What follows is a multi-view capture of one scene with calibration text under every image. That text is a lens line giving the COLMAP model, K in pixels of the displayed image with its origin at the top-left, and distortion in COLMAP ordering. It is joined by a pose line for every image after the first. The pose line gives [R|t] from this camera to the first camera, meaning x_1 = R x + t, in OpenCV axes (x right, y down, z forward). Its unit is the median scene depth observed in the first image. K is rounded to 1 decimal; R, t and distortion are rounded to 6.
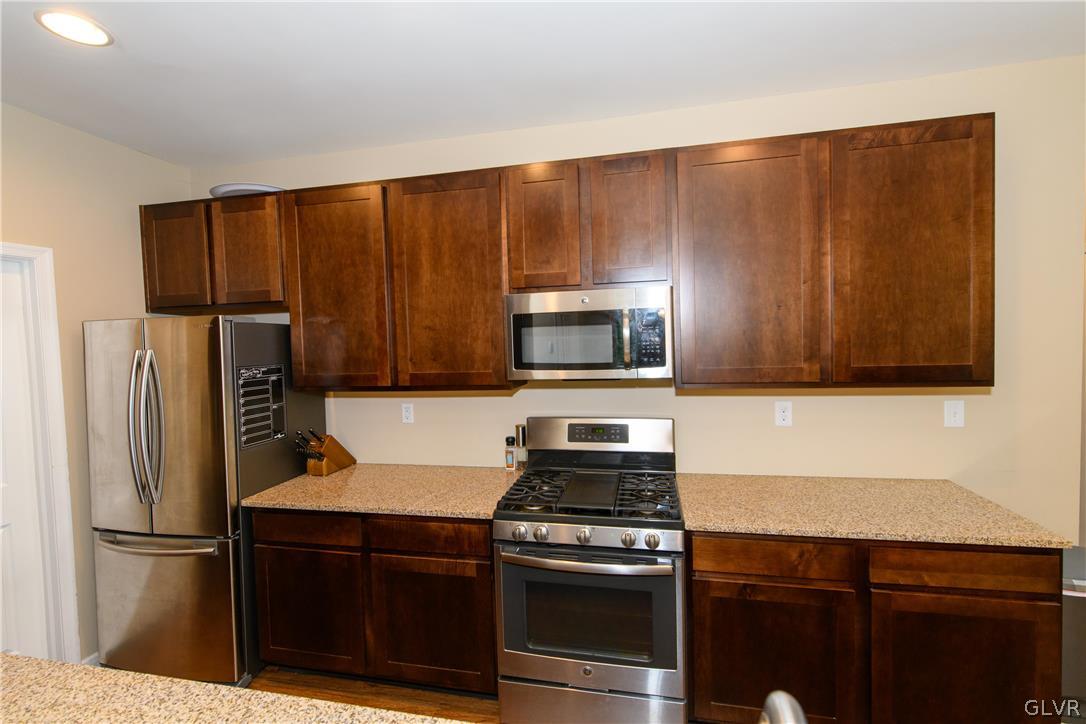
lens RADIAL K [[466.6, 0, 547.1], [0, 466.6, 362.1], [0, 0, 1]] dist [0.003102, -0.000655]
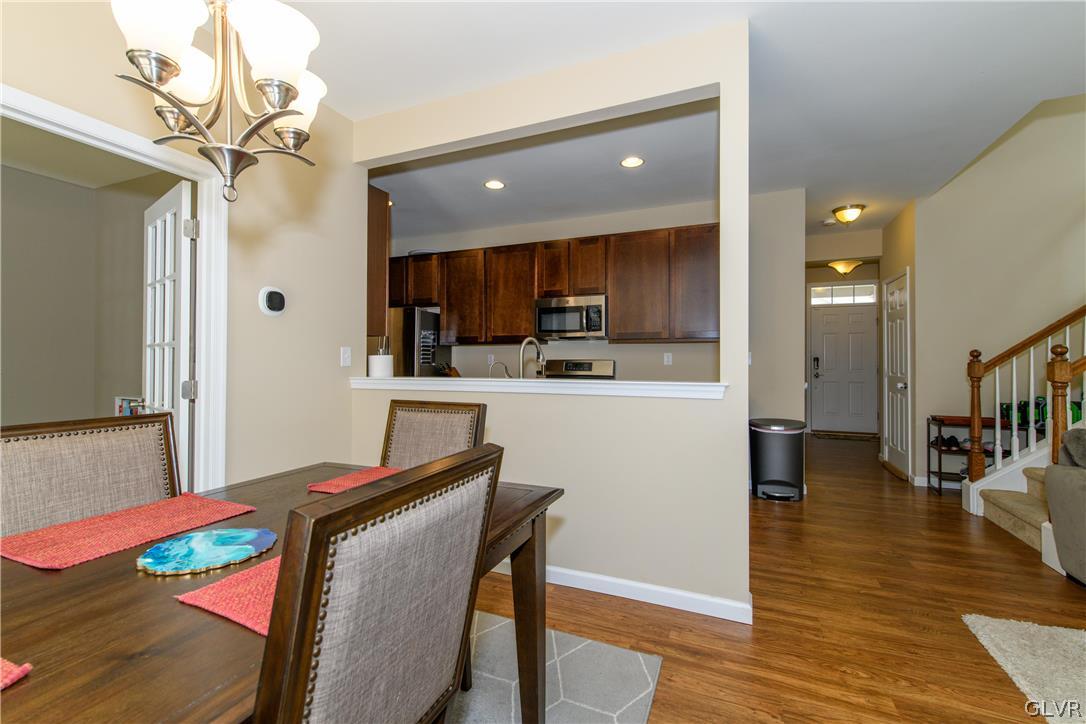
lens RADIAL K [[466.6, 0, 544.1], [0, 466.6, 360.0], [0, 0, 1]] dist [0.003102, -0.000655]
pose [[0.982031, 0.030463, -0.186243, 0.351253], [-0.039401, 0.998233, -0.044476, 0.225389], [0.184559, 0.051015, 0.981496, -1.083656]]
